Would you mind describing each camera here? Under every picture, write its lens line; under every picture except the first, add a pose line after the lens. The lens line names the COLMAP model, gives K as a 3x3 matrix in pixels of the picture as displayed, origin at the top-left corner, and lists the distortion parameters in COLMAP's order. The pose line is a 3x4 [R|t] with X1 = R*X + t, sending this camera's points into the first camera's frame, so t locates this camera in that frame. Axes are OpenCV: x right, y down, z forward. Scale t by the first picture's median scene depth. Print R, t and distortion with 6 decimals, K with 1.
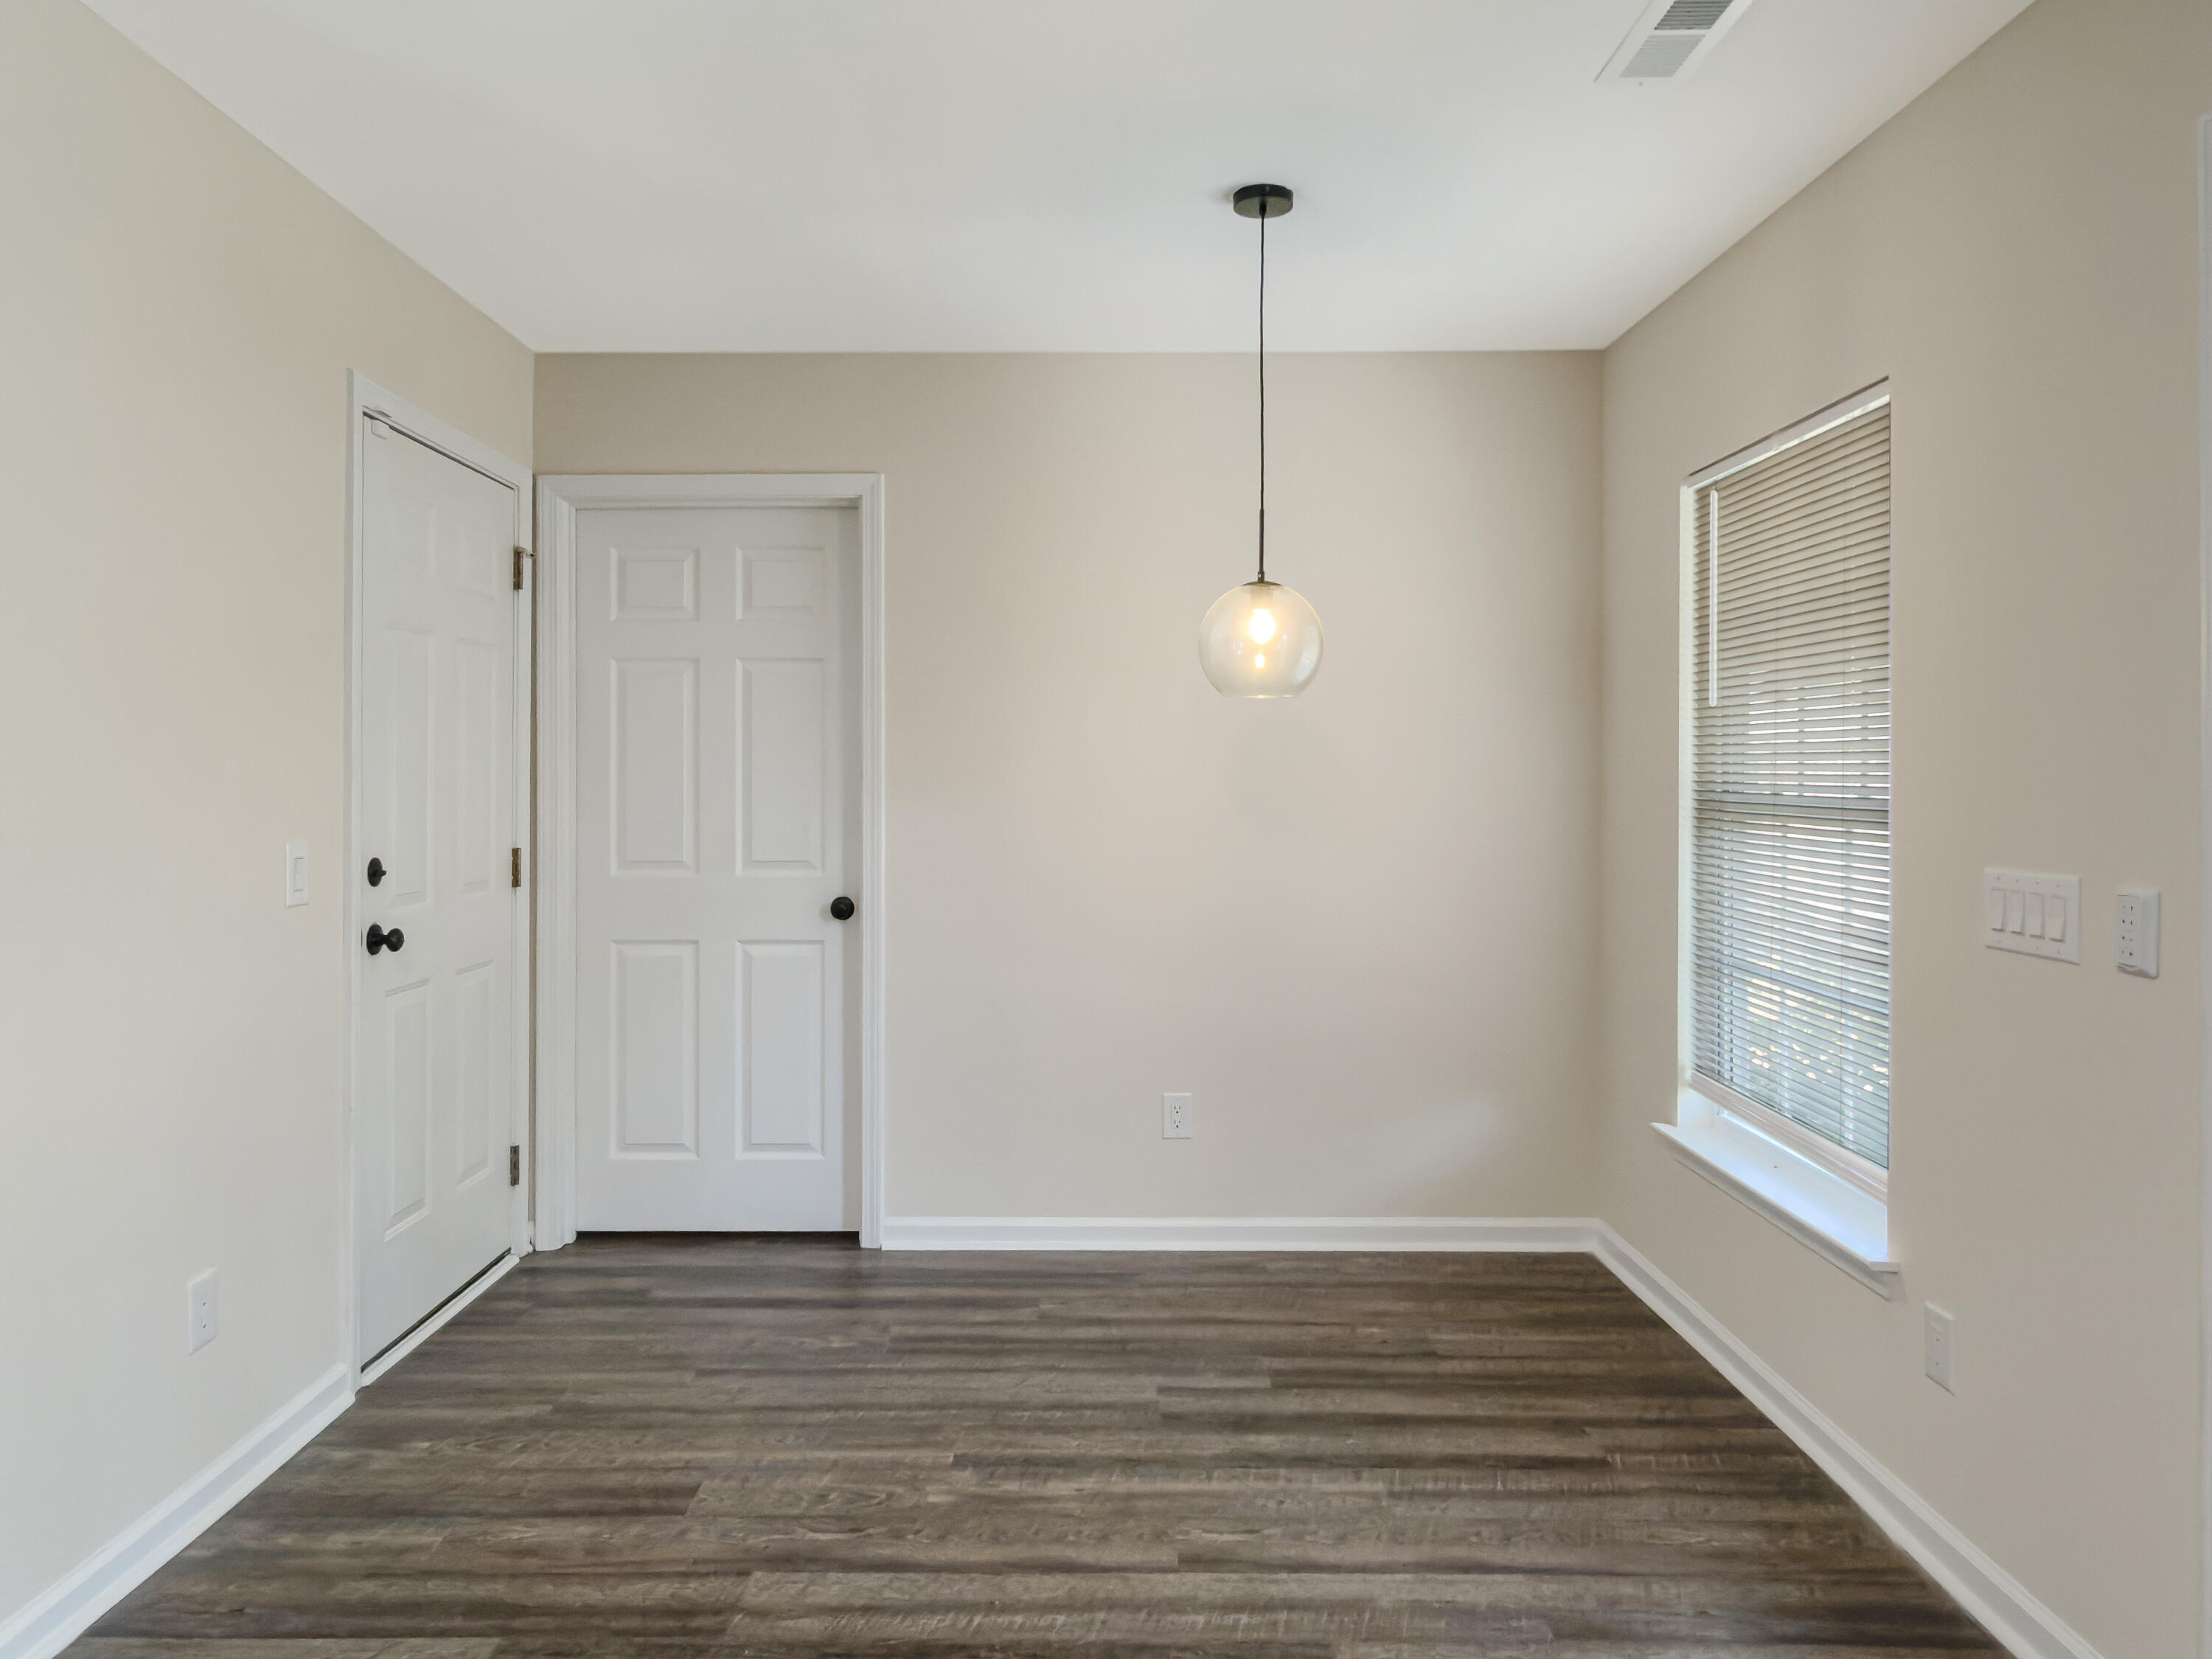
lens RADIAL K [[1454.0, 0, 1096.4], [0, 1454.0, 770.7], [0, 0, 1]] dist [-0.002058, -0.001828]
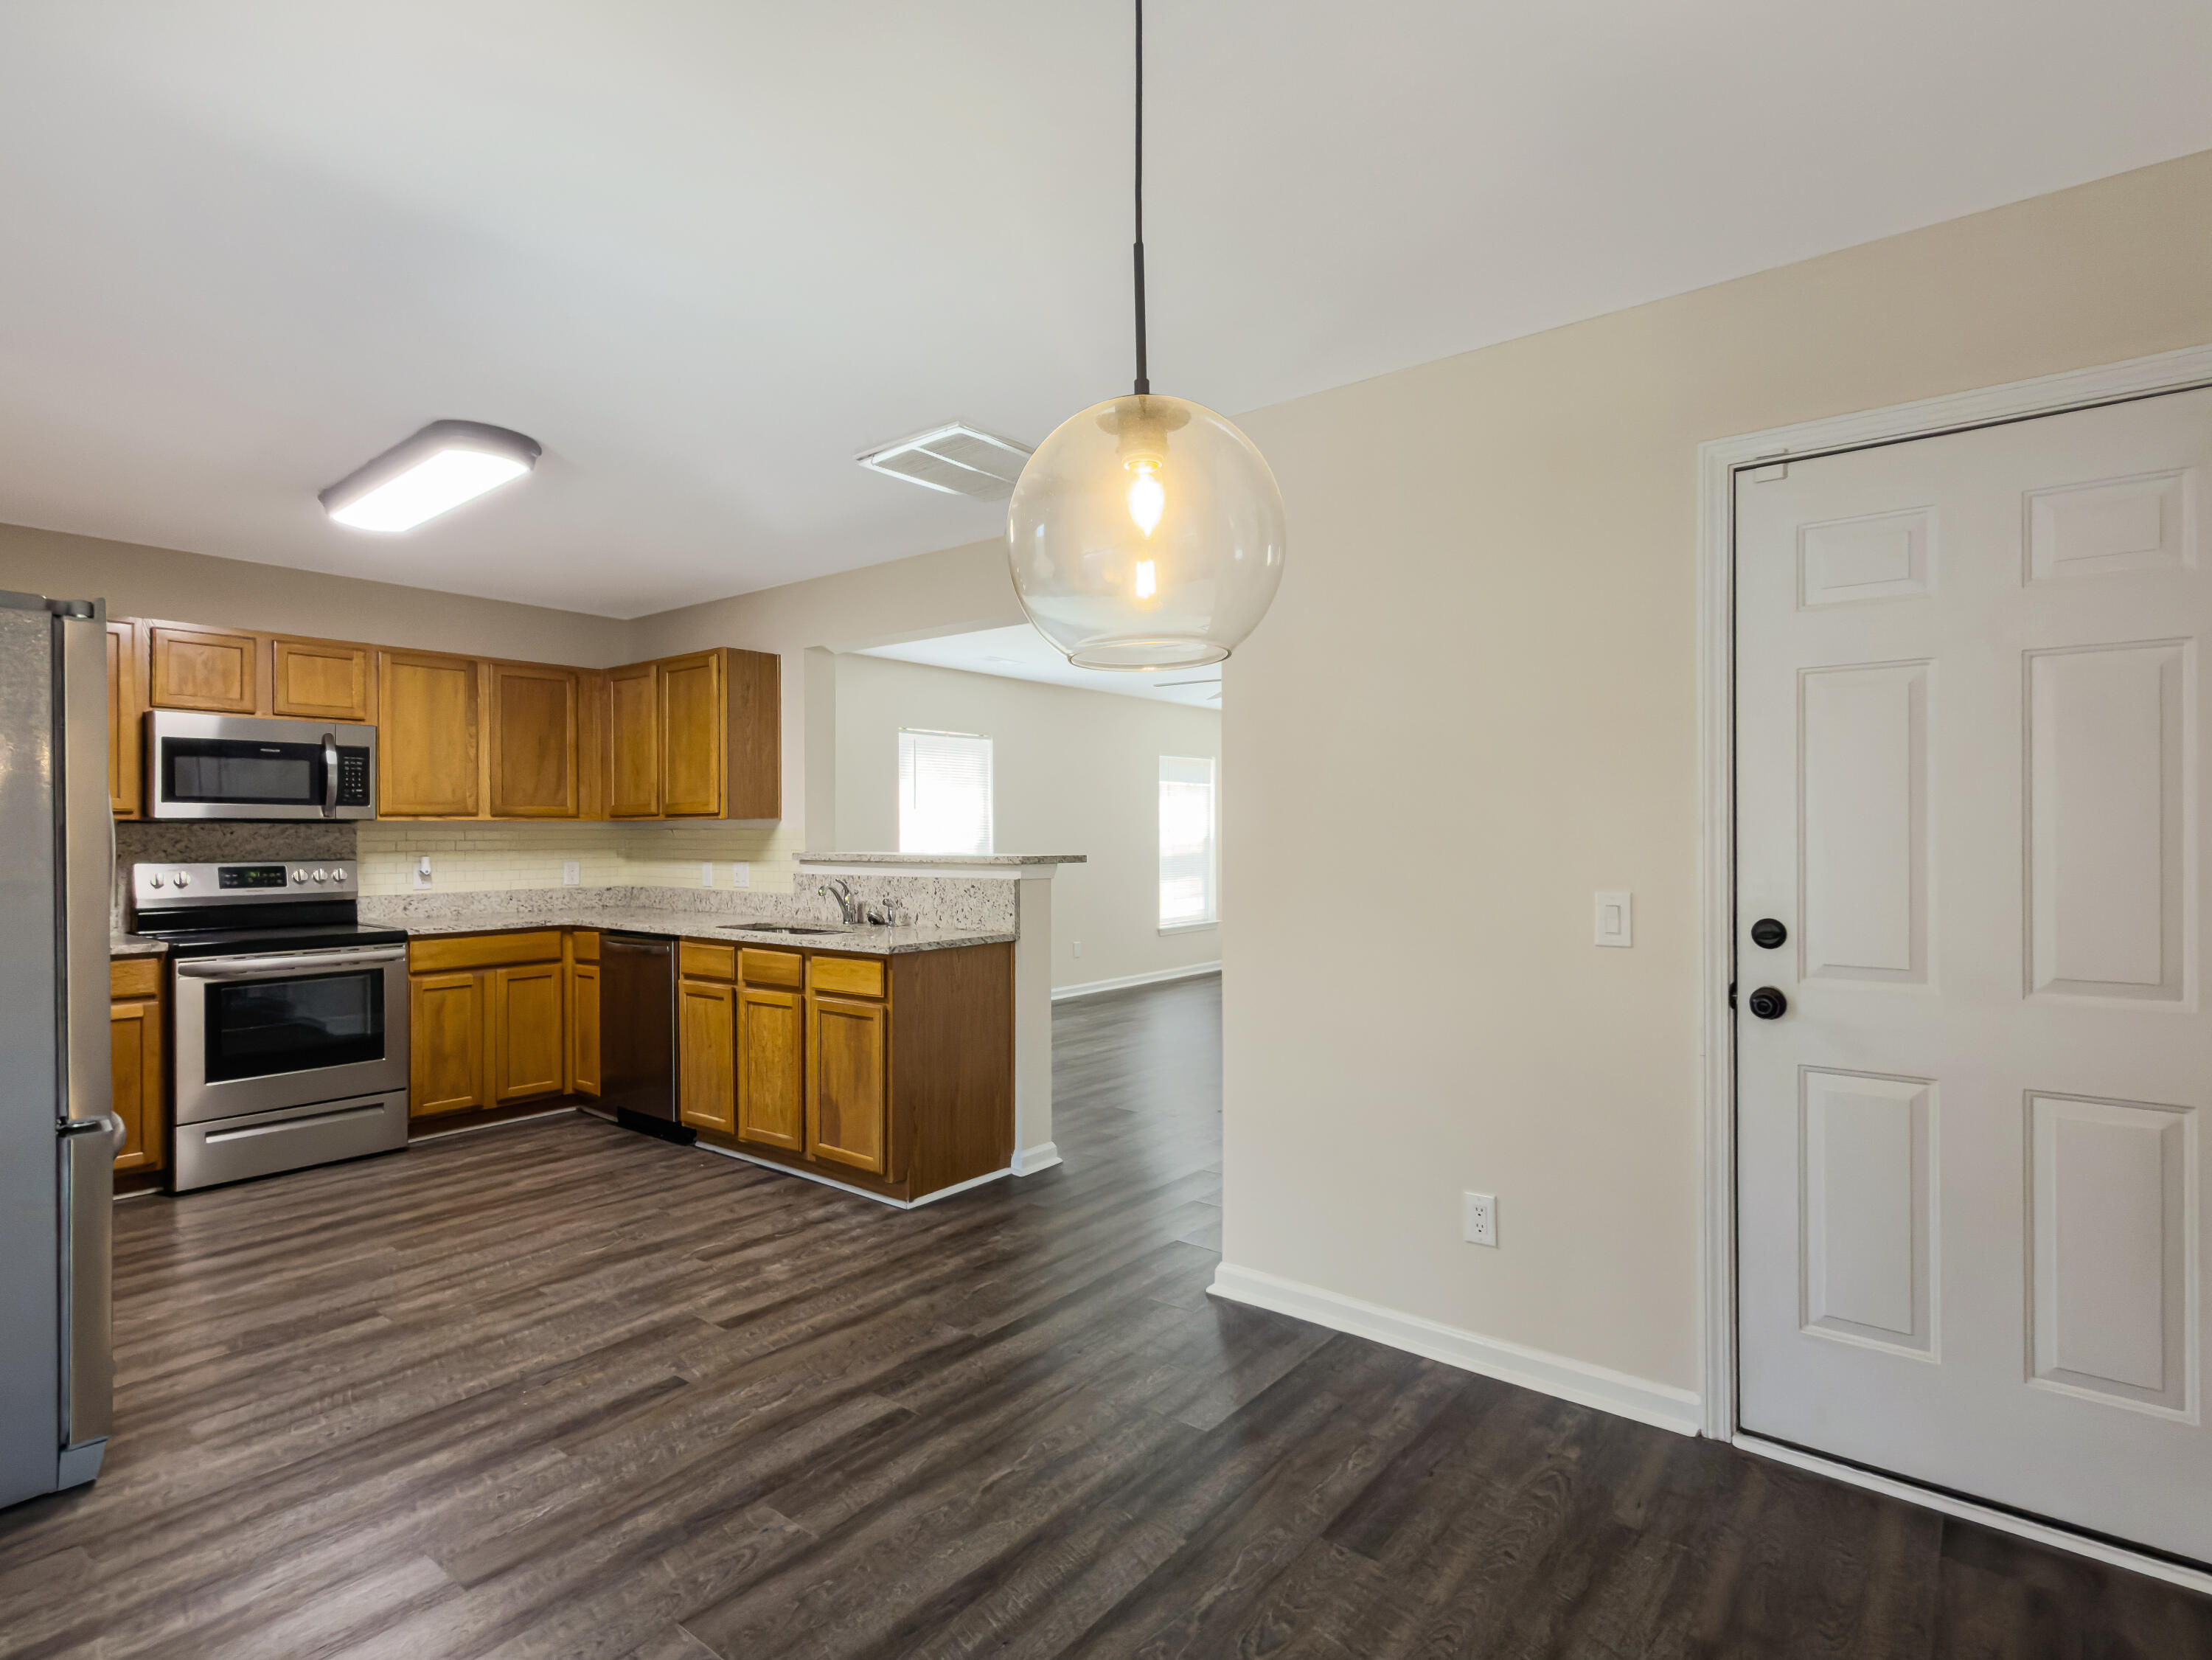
lens RADIAL K [[1121.5, 0, 1099.3], [0, 1121.5, 837.1], [0, 0, 1]] dist [0.004481, 0.003275]
pose [[-0.626826, -0.000130, -0.779160, 0.296701], [0.005202, 0.999977, -0.004352, 0.005515], [0.779142, -0.006781, -0.626811, 0.913650]]
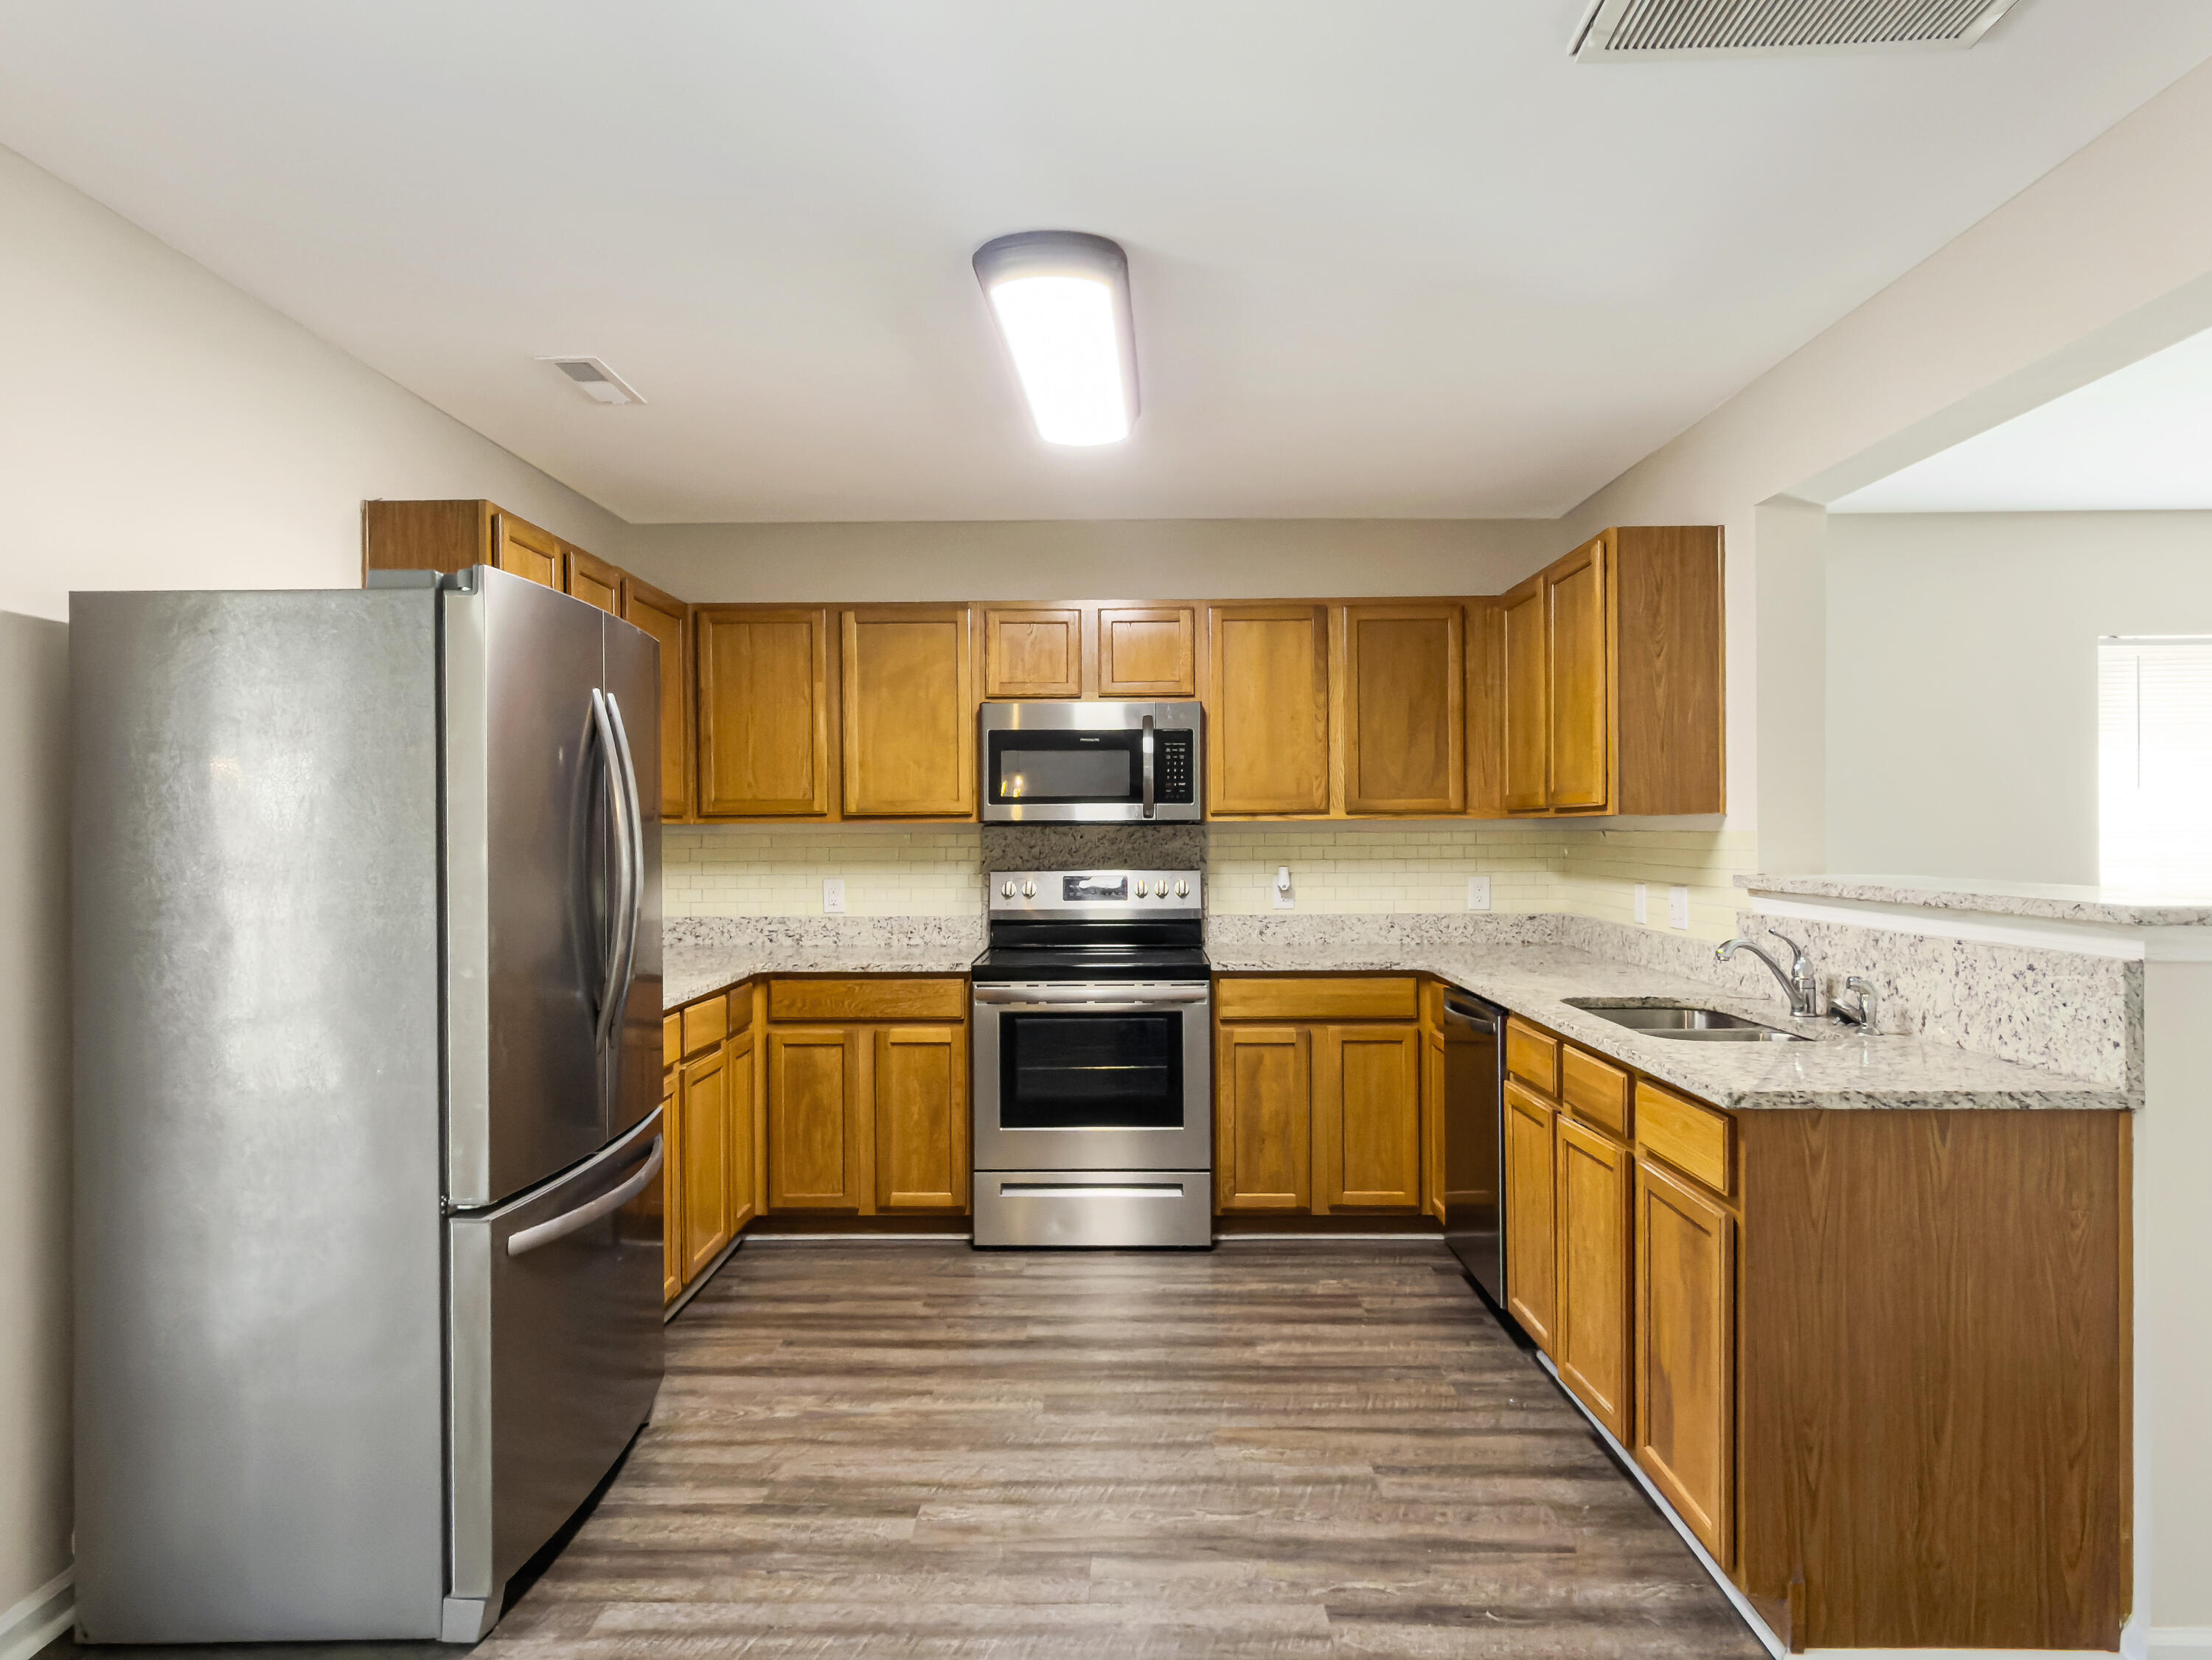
lens RADIAL K [[1398.6, 0, 1109.6], [0, 1398.6, 831.2], [0, 0, 1]] dist [0.001816, -0.000112]
pose [[-0.999878, 0.001083, 0.015578, -0.111902], [0.001013, 0.999989, -0.004495, -0.008496], [-0.015583, -0.004479, -0.999869, 0.730649]]
